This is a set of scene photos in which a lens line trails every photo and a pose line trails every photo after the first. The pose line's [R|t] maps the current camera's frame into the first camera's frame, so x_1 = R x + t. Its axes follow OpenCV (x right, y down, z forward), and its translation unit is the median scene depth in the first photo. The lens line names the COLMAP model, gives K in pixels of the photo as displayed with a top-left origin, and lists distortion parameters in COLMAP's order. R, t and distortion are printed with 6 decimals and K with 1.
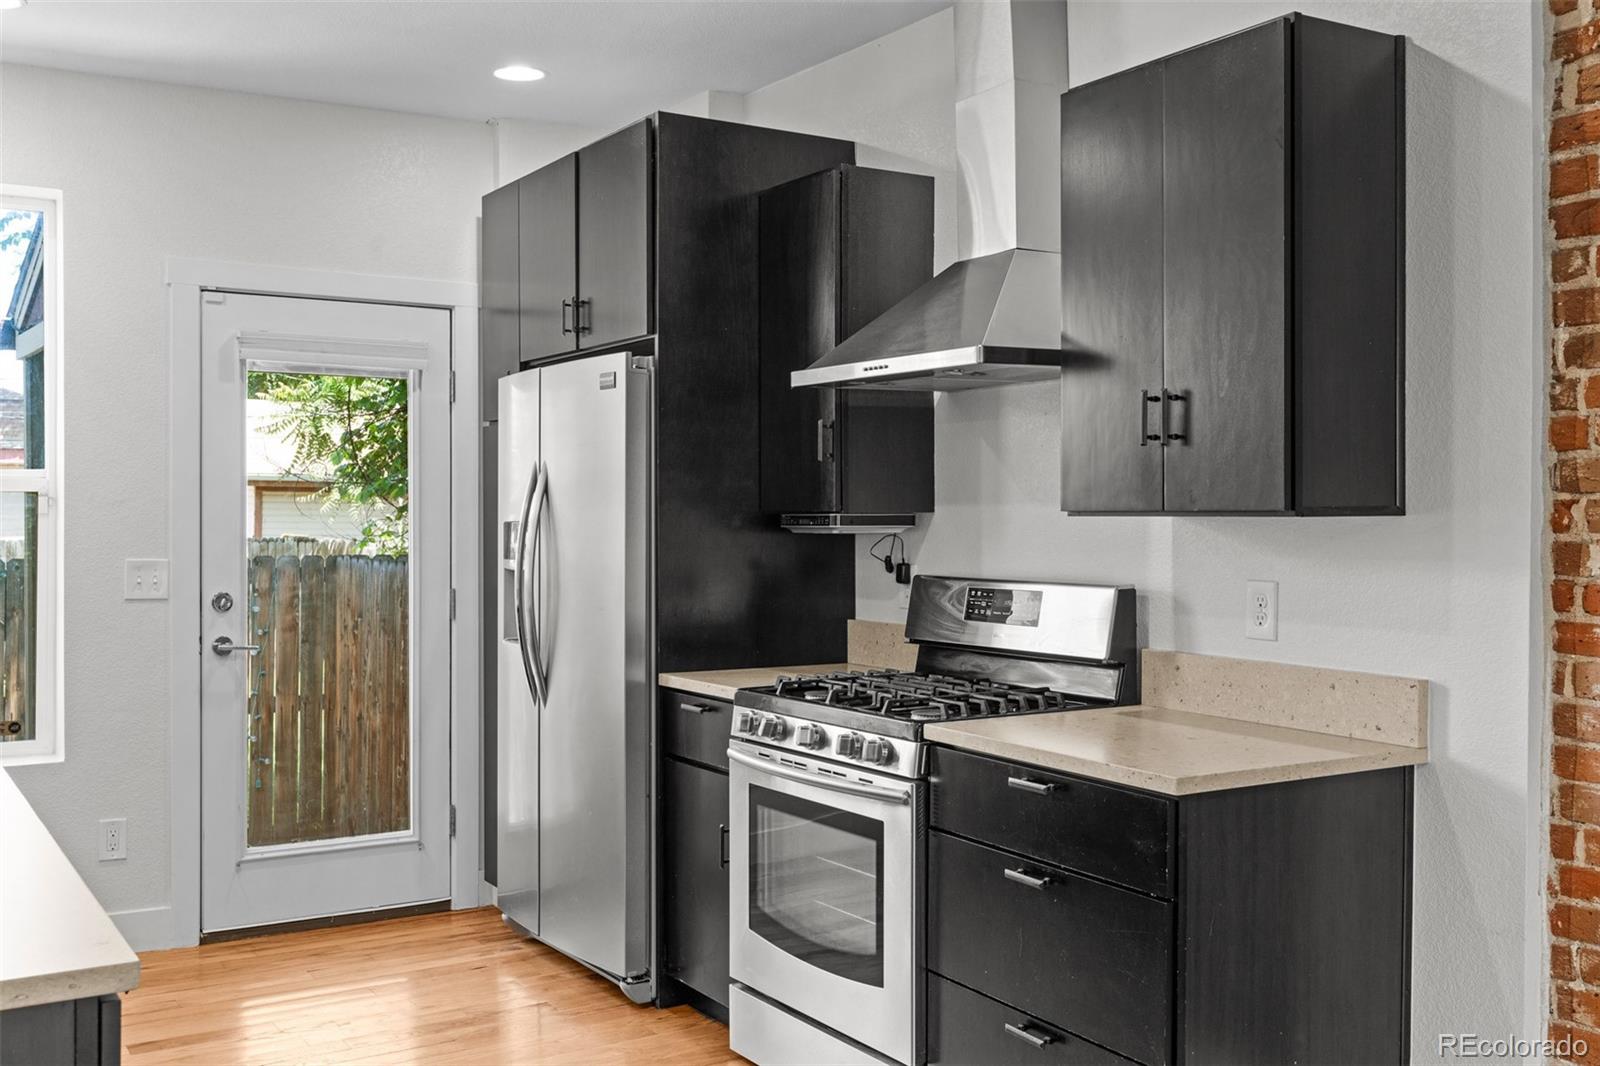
lens RADIAL K [[1561.3, 0, 800.0], [0, 1561.3, 533.0], [0, 0, 1]] dist [0.000051, -0.000050]
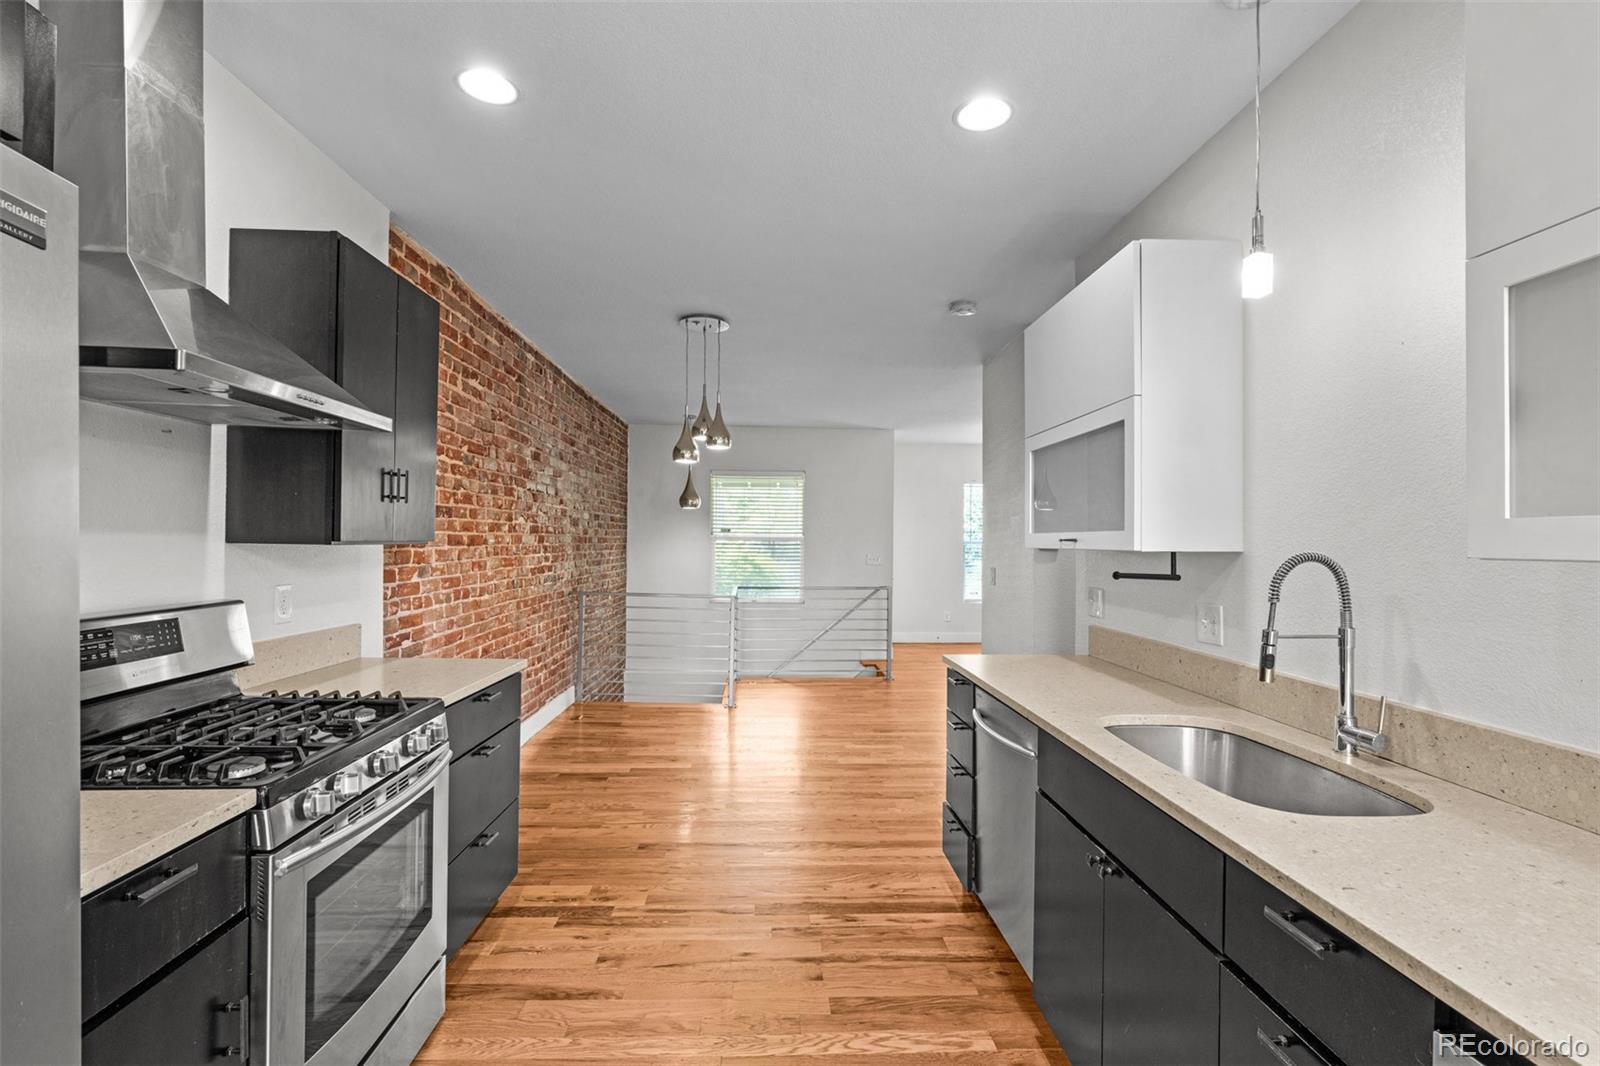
lens RADIAL K [[718.4, 0, 800.0], [0, 718.4, 533.0], [0, 0, 1]] dist [-0.002513, -0.000241]
pose [[-0.873265, -0.001585, 0.487242, -0.474298], [-0.001360, 0.999999, 0.000814, -0.021025], [-0.487243, 0.000048, -0.873266, 1.319637]]
